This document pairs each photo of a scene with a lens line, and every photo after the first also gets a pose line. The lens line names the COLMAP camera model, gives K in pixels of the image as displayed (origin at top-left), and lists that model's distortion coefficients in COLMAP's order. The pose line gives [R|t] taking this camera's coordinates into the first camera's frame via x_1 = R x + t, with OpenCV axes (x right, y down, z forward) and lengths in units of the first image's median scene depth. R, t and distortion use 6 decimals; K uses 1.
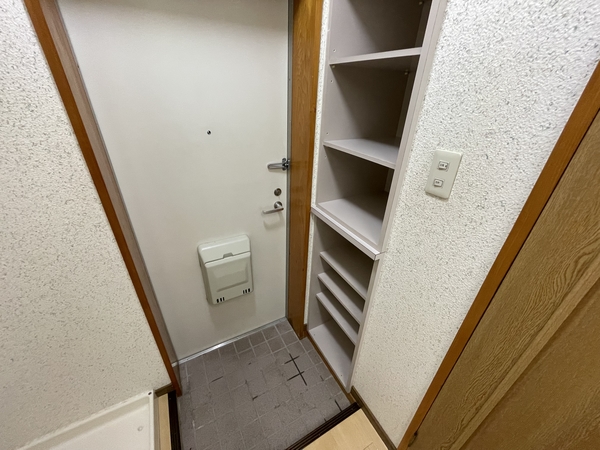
lens RADIAL K [[243.3, 0, 300.4], [0, 243.3, 224.0], [0, 0, 1]] dist [-0.005933, 0.000166]
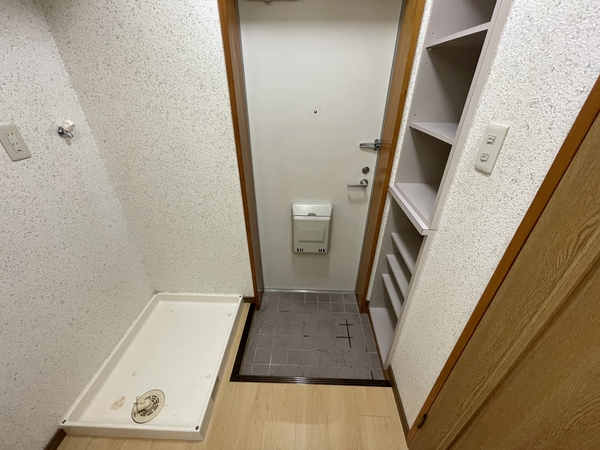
lens RADIAL K [[243.3, 0, 299.8], [0, 243.3, 225.3], [0, 0, 1]] dist [-0.005933, 0.000166]
pose [[0.858500, 0.232249, -0.457208, 0.358082], [-0.223916, 0.971854, 0.073227, 0.165452], [0.461346, 0.039510, 0.886340, -0.187983]]
